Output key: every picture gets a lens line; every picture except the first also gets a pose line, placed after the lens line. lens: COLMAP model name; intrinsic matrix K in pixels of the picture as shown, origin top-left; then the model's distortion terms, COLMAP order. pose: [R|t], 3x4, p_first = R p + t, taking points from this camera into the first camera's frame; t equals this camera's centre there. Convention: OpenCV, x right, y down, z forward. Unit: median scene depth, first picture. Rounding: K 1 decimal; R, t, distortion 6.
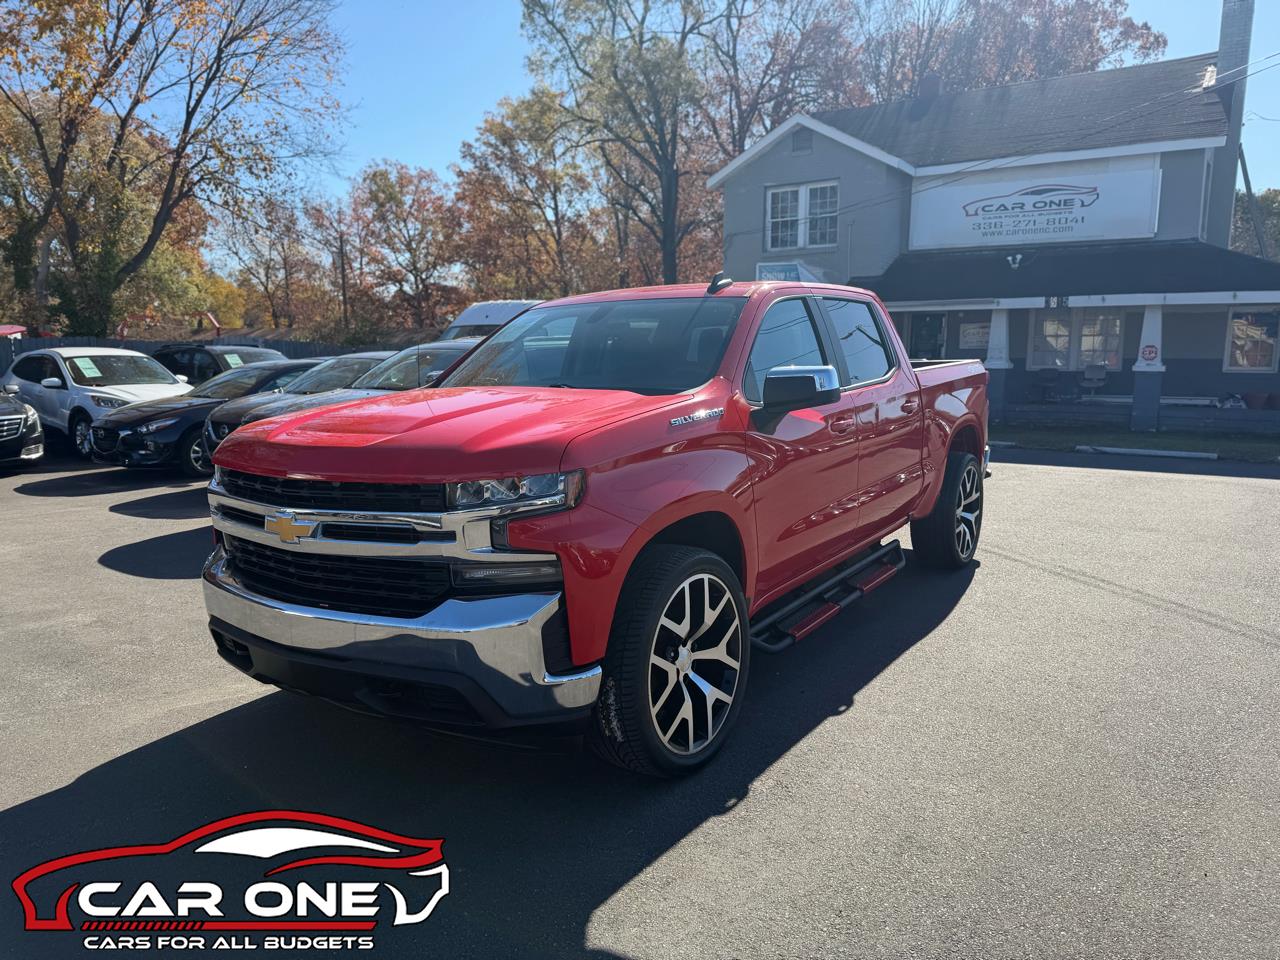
lens RADIAL K [[898.5, 0, 645.1], [0, 898.5, 481.3], [0, 0, 1]] dist [0.015125, -0.029818]
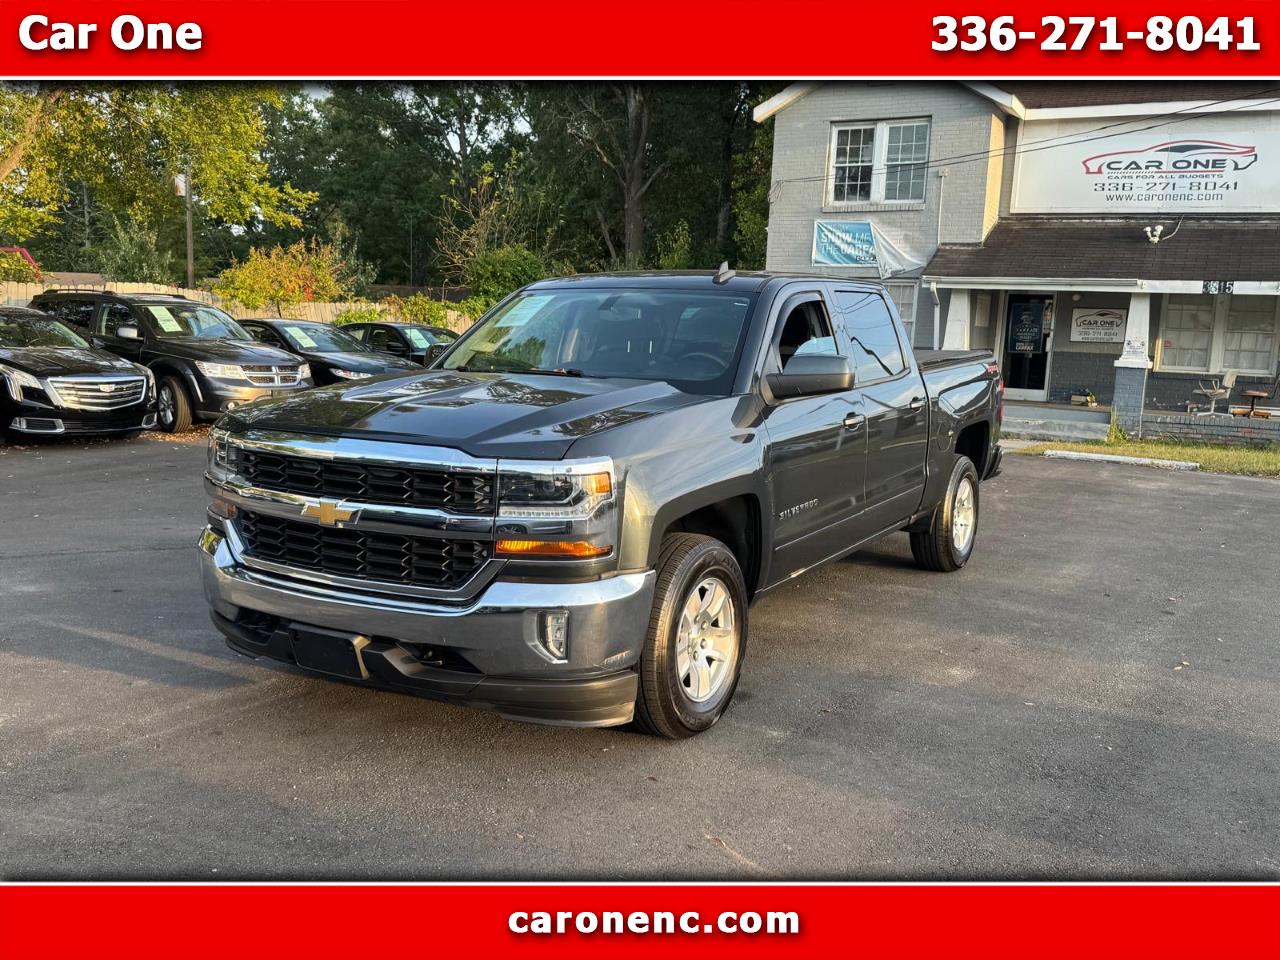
lens RADIAL K [[1134.9, 0, 640.0], [0, 1134.9, 480.0], [0, 0, 1]] dist [0.066938, -0.106719]
pose [[0.994500, 0.032220, 0.099657, -0.127348], [-0.030989, 0.999423, -0.013877, 0.001225], [-0.100046, 0.010712, 0.994925, 0.038480]]
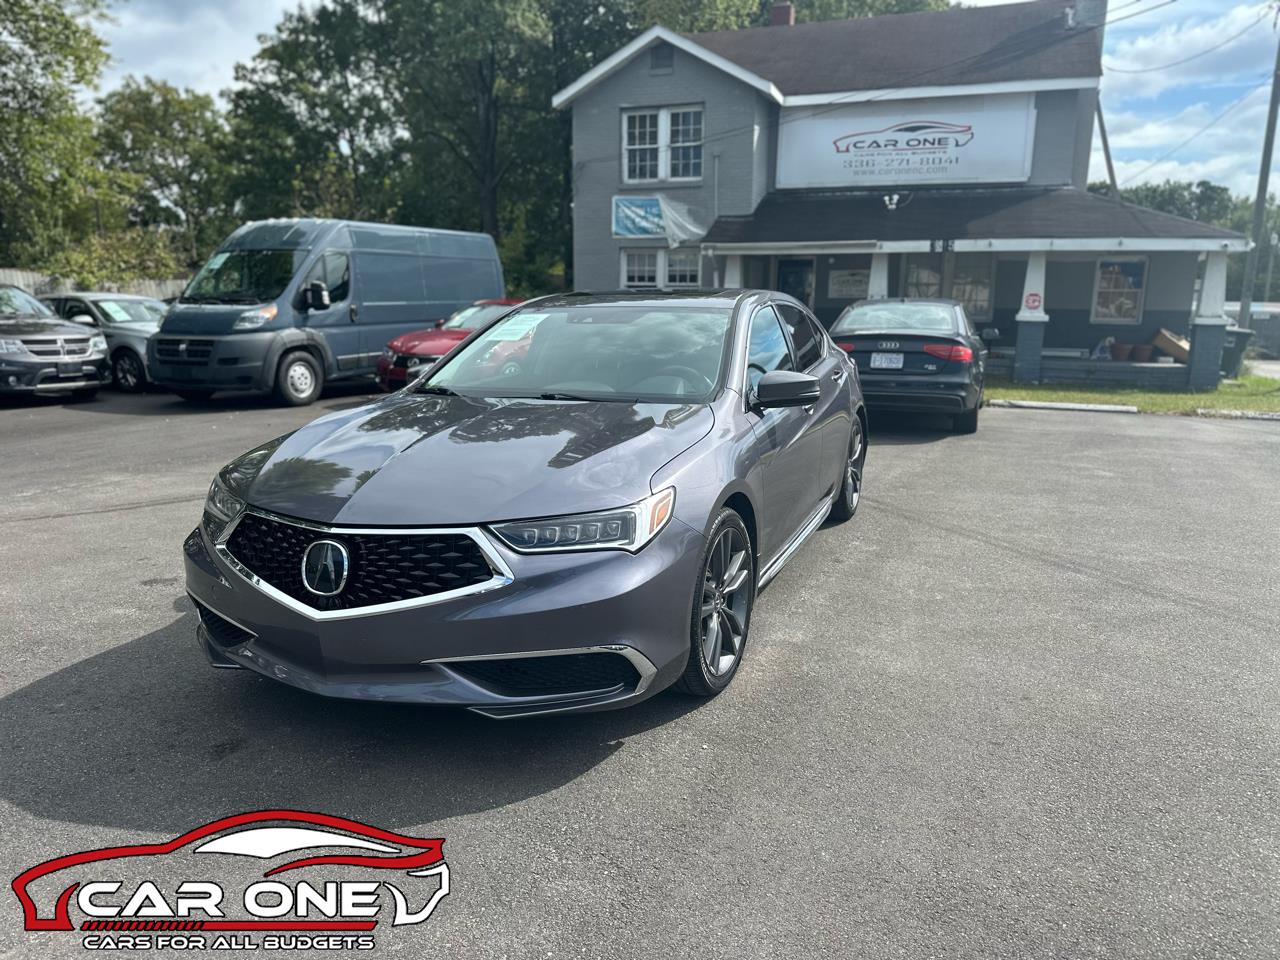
lens RADIAL K [[889.1, 0, 640.0], [0, 889.1, 480.0], [0, 0, 1]] dist [0.022086, -0.034120]
pose [[0.977635, -0.026607, 0.208621, -0.044119], [0.016509, 0.998613, 0.049994, -0.005968], [-0.209661, -0.045431, 0.976718, 0.127962]]
